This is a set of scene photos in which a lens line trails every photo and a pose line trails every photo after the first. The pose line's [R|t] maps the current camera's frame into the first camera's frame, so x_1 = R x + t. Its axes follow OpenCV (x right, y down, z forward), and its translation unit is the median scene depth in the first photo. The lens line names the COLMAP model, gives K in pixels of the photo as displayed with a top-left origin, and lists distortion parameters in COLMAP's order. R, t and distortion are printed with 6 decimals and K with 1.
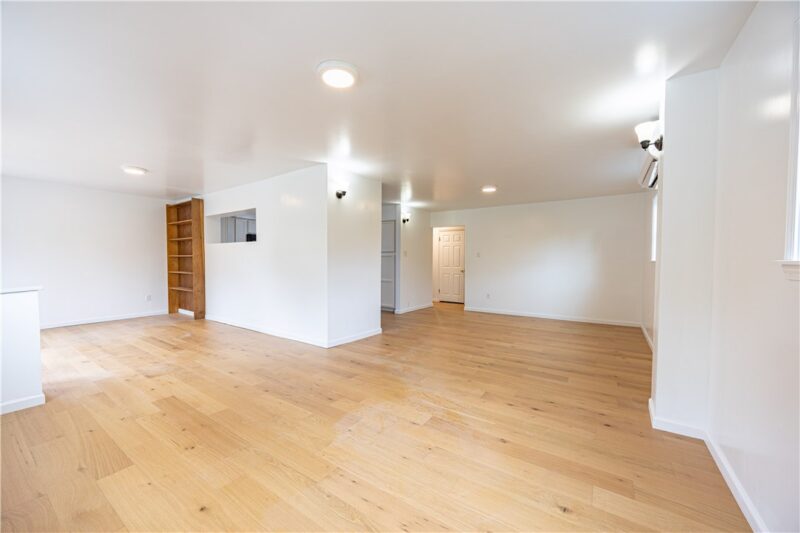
lens RADIAL K [[312.1, 0, 400.0], [0, 312.1, 266.5], [0, 0, 1]] dist [-0.000468, -0.000051]
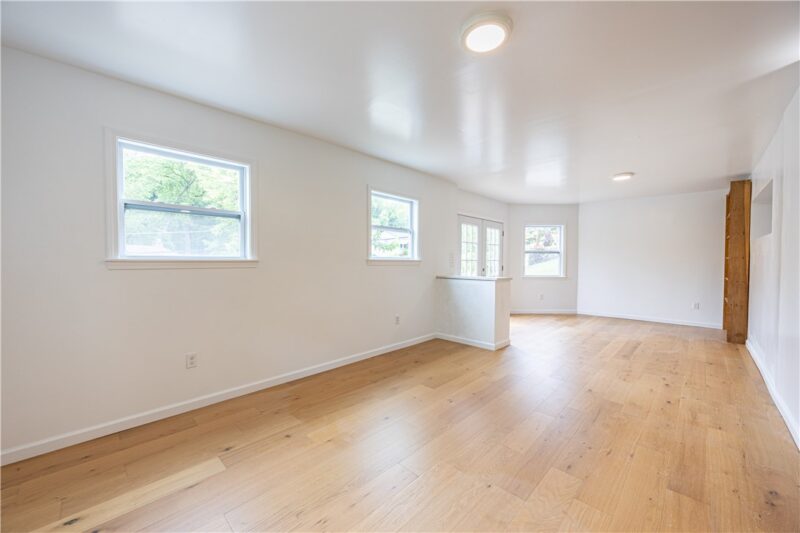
lens RADIAL K [[309.2, 0, 400.0], [0, 309.2, 266.5], [0, 0, 1]] dist [-0.000625, -0.000054]
pose [[-0.181177, 0.016006, -0.983320, 0.381662], [-0.028228, 0.999371, 0.021468, -0.013087], [0.983045, 0.031646, -0.180612, 0.570333]]
